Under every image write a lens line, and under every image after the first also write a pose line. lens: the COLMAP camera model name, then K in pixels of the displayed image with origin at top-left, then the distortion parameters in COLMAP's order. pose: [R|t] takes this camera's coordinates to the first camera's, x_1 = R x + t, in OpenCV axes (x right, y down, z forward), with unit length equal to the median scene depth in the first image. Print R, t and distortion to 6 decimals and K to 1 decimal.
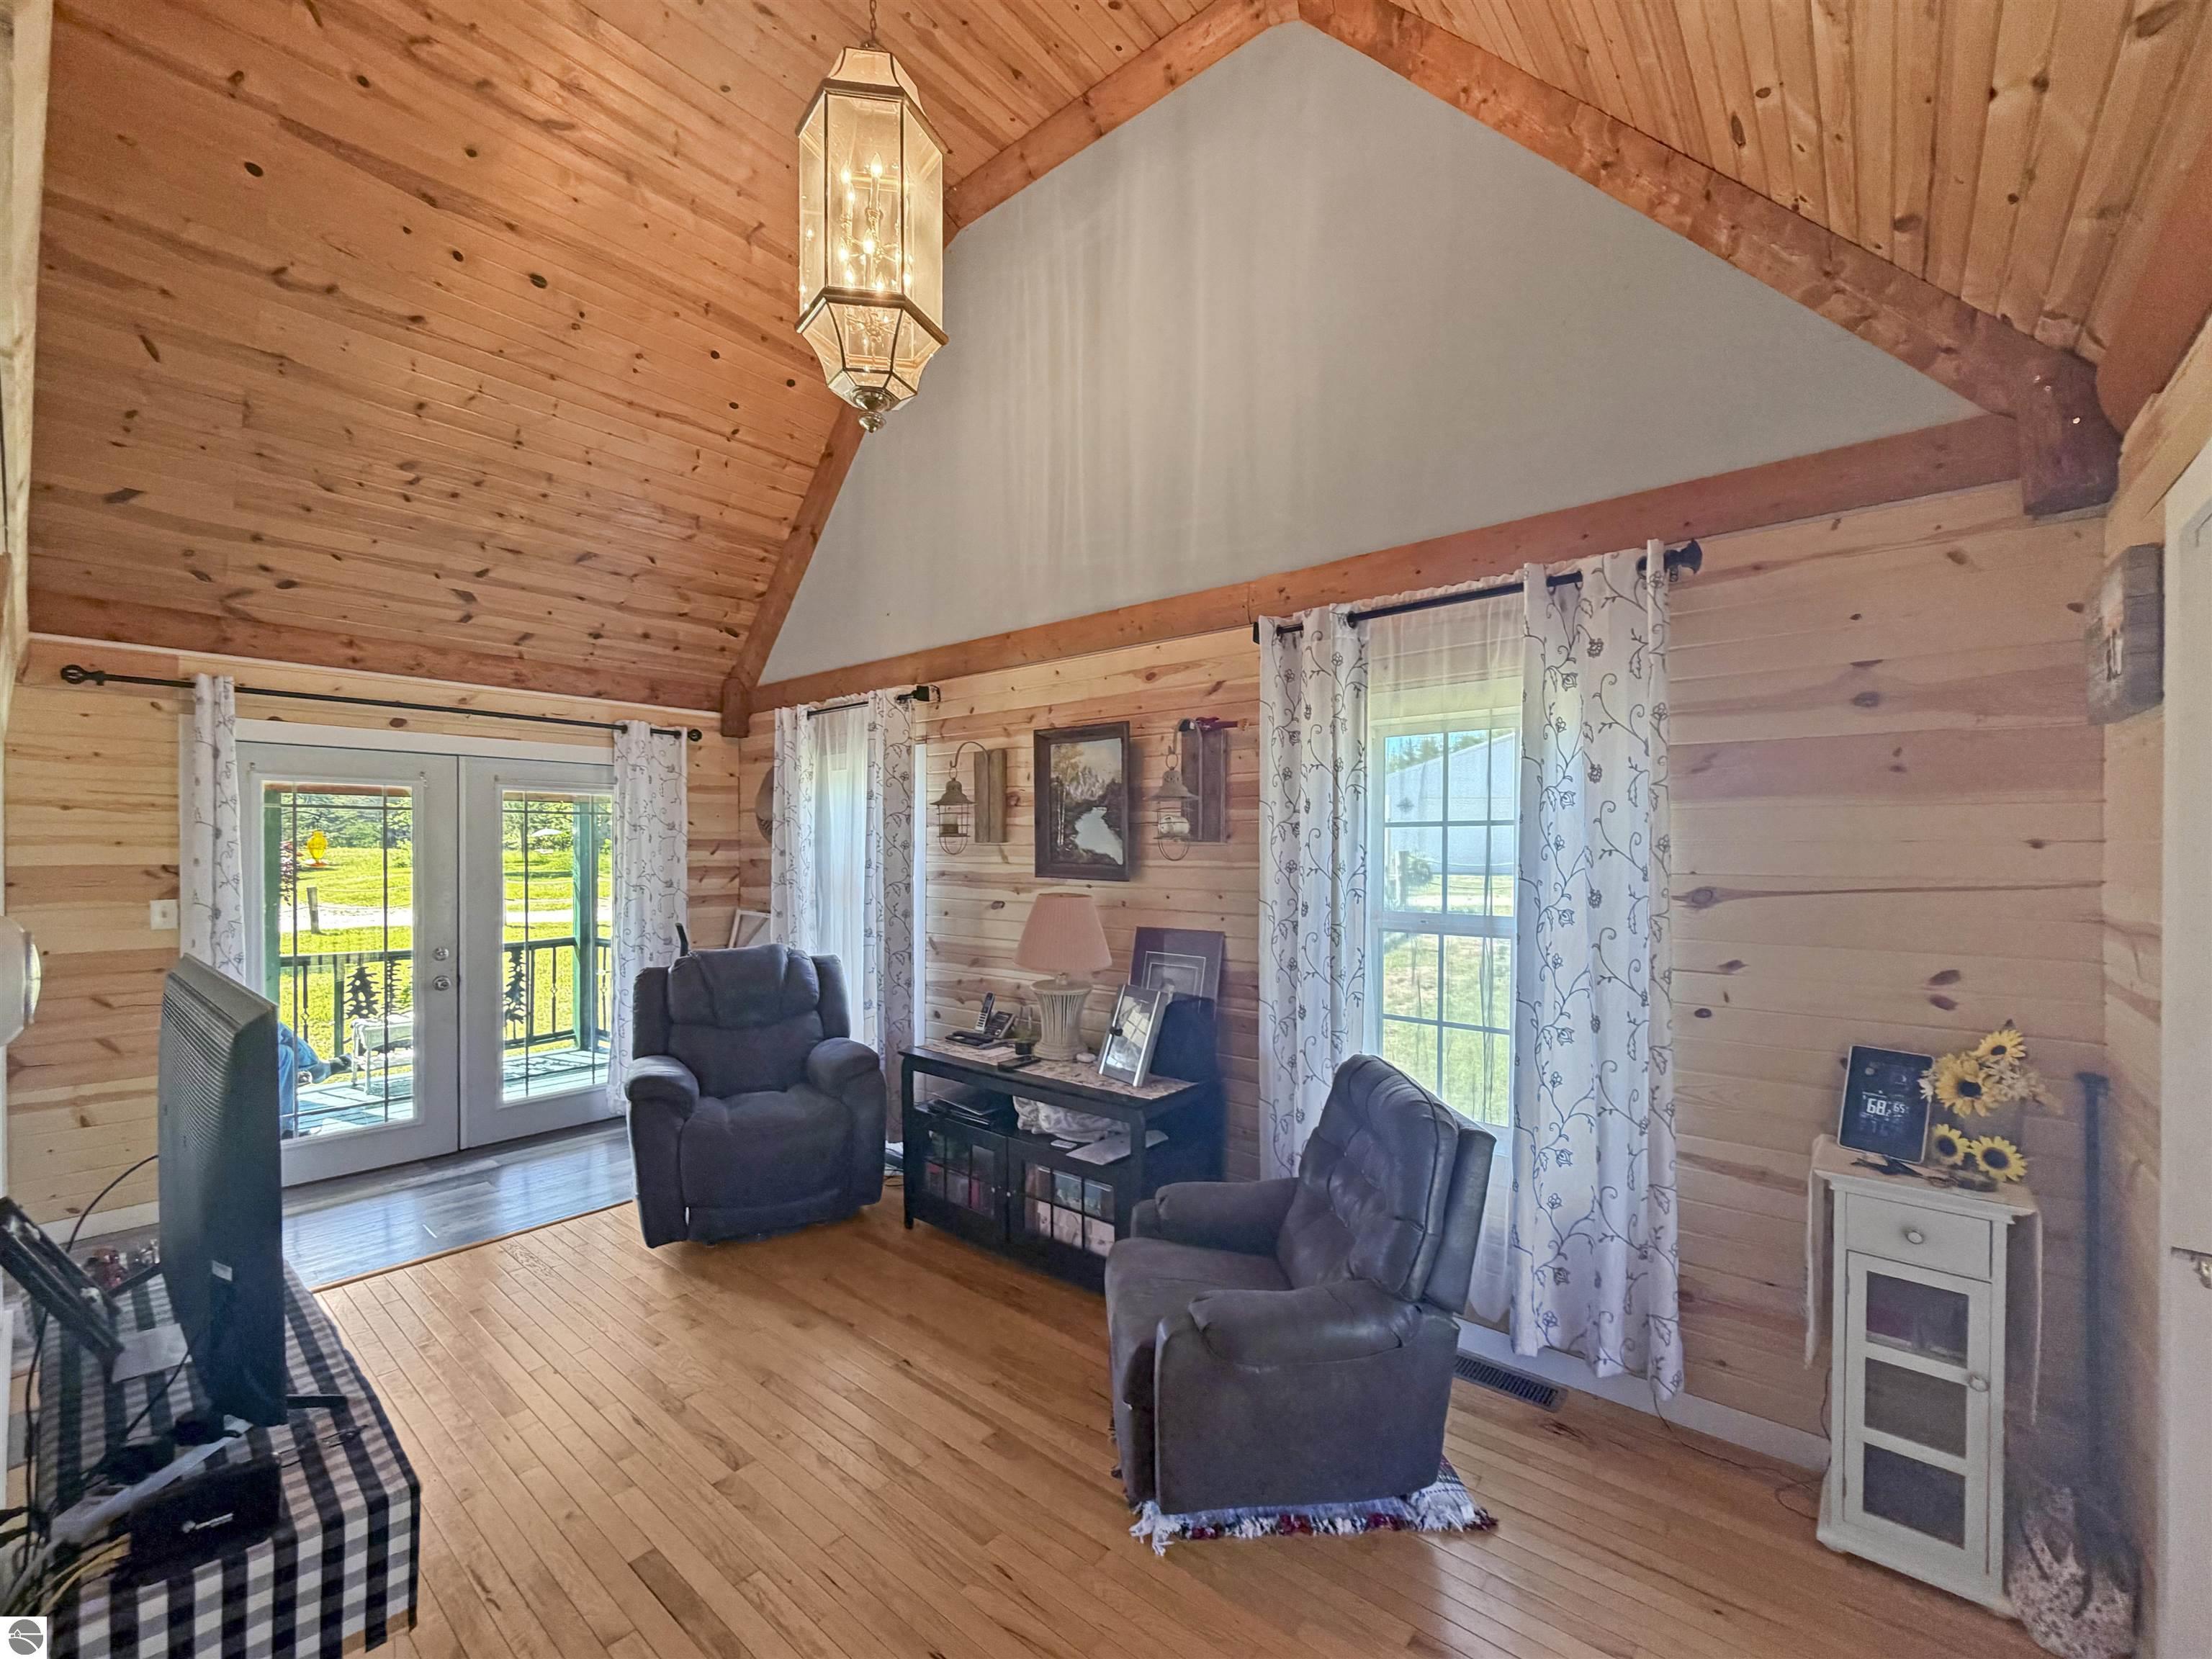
lens RADIAL K [[909.0, 0, 1140.2], [0, 909.0, 862.7], [0, 0, 1]] dist [-0.001569, -0.000128]
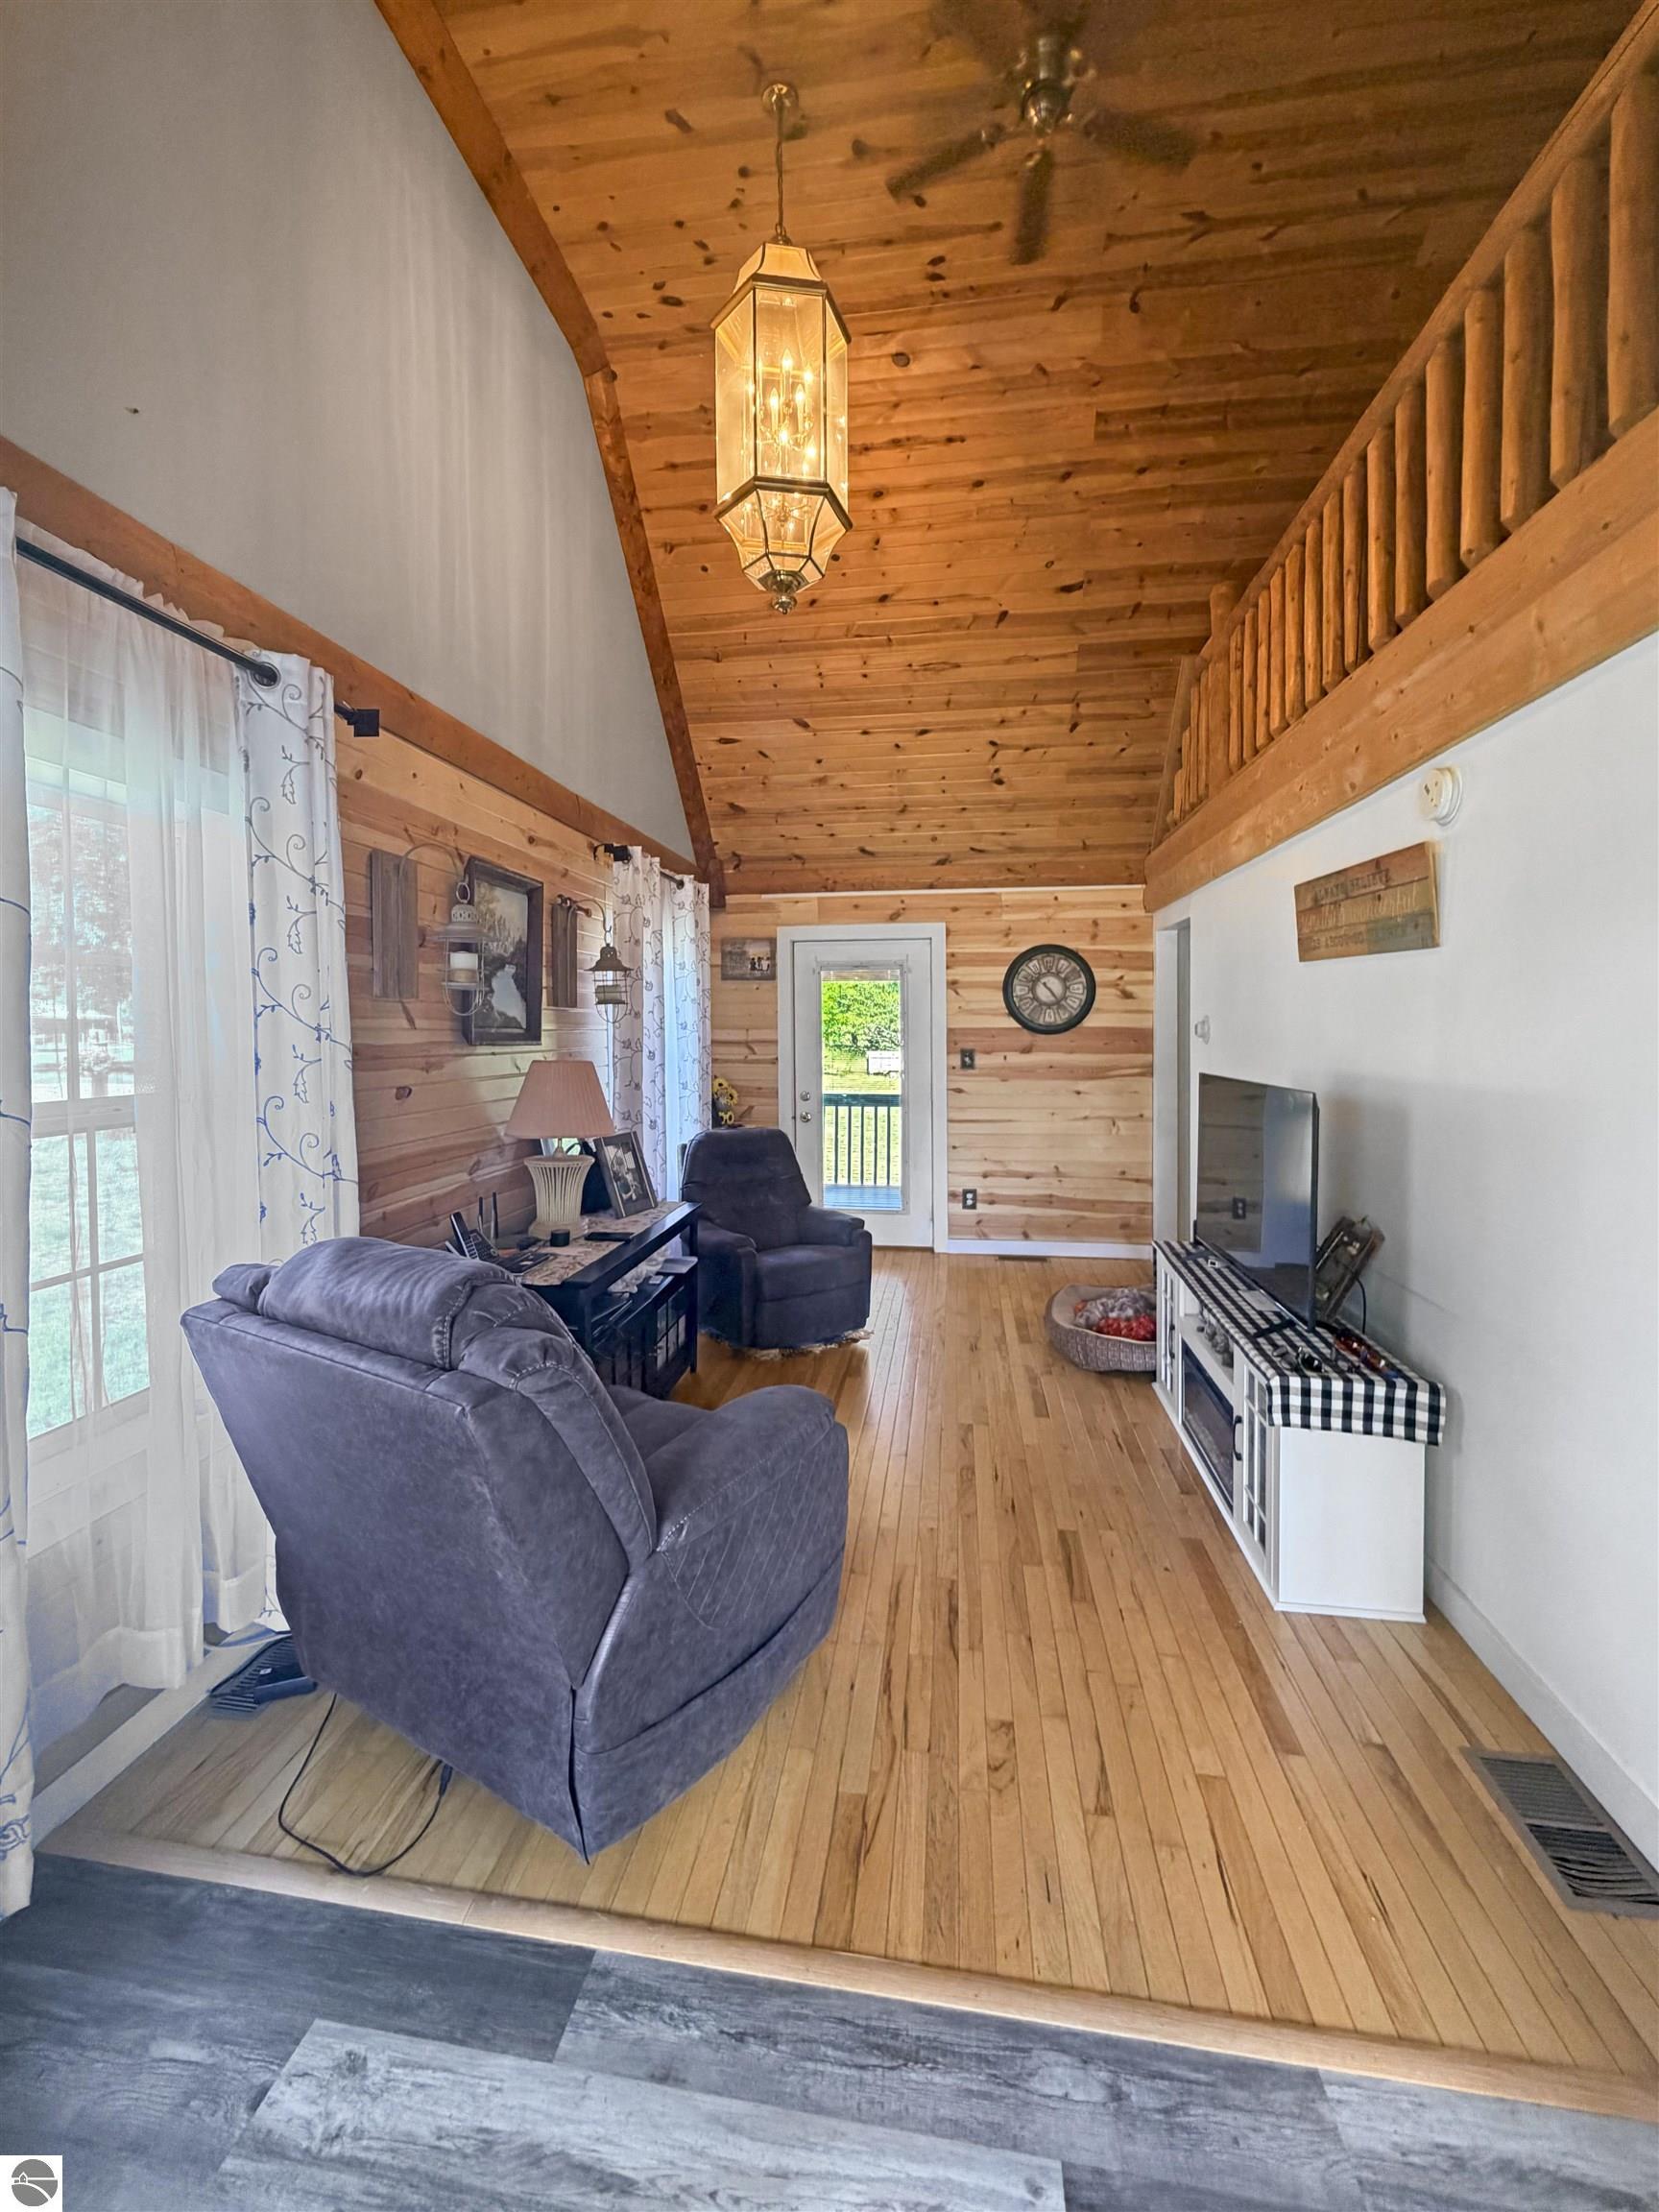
lens RADIAL K [[907.6, 0, 817.4], [0, 907.6, 1048.7], [0, 0, 1]] dist [0.000853, -0.000101]
pose [[-0.504556, -0.018265, 0.863186, -0.994226], [0.012657, 0.999512, 0.028548, -0.000401], [-0.863286, 0.025329, -0.504078, 1.216573]]
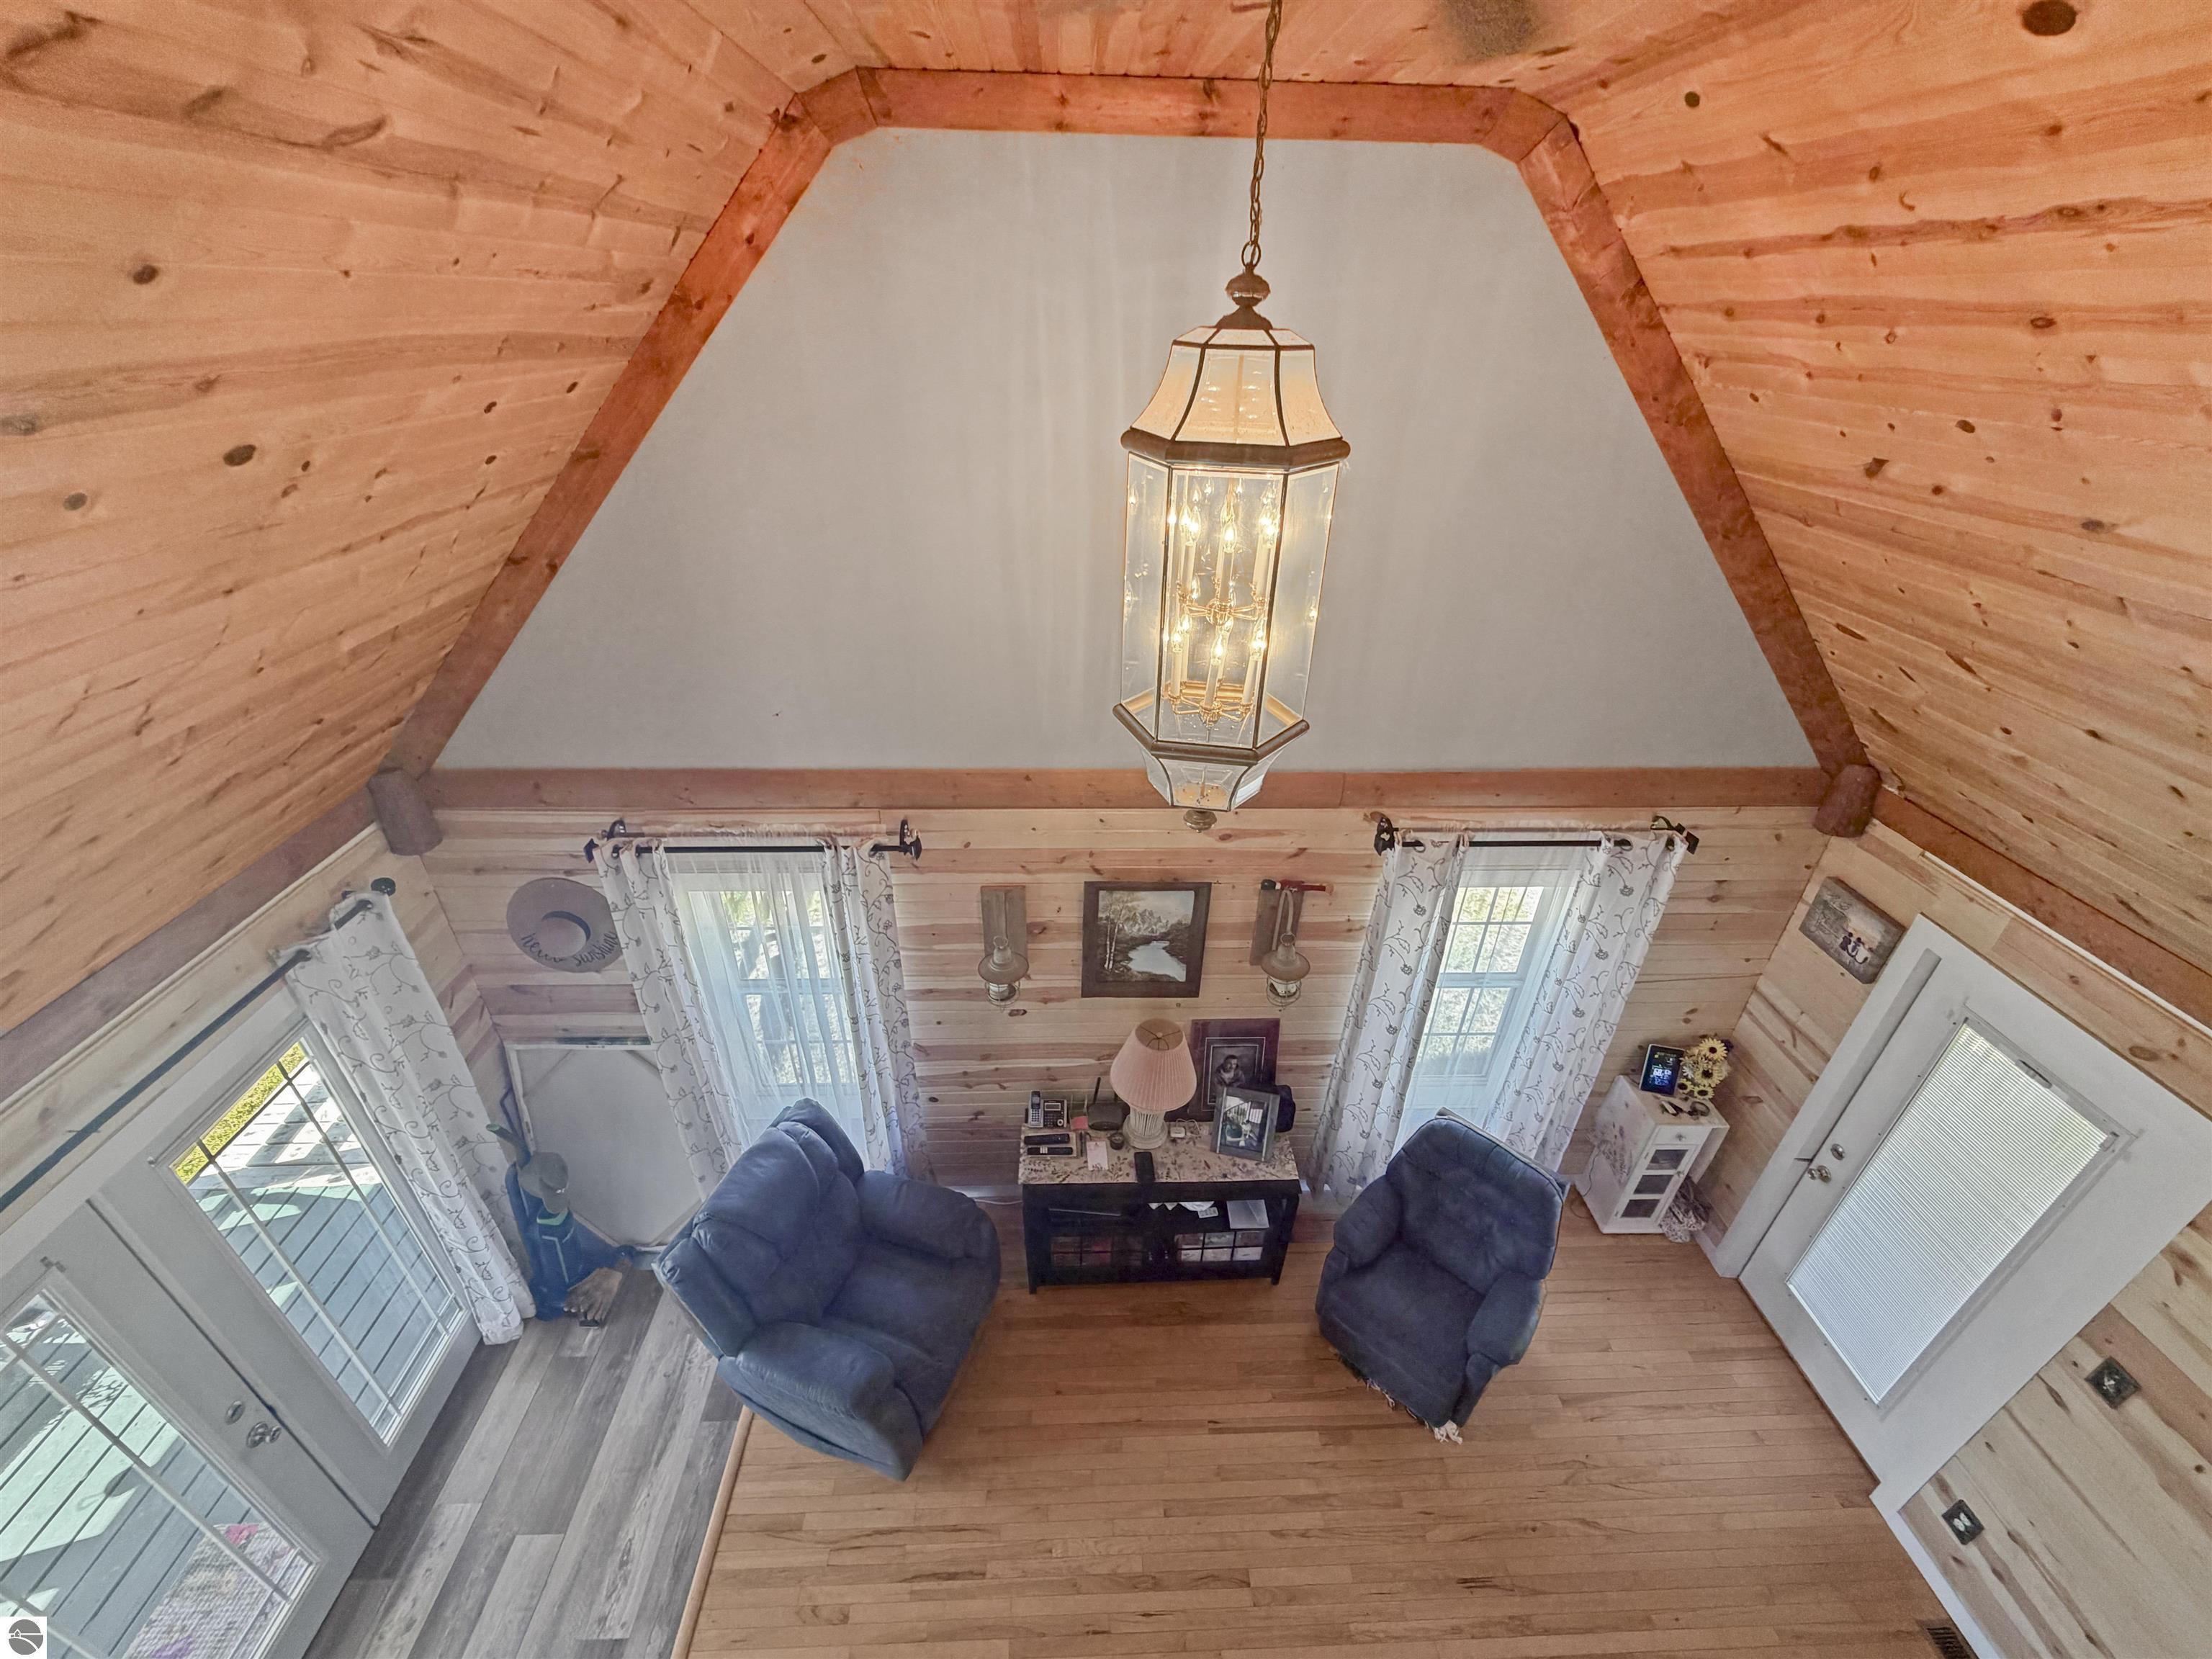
lens RADIAL K [[876.1, 0, 1106.0], [0, 876.1, 829.5], [0, 0, 1]] dist [-0.004119, 0.000165]
pose [[0.750127, -0.321239, 0.578027, -0.655732], [-0.016956, 0.864454, 0.502426, -0.700950], [-0.661076, -0.386684, 0.643003, 0.443240]]
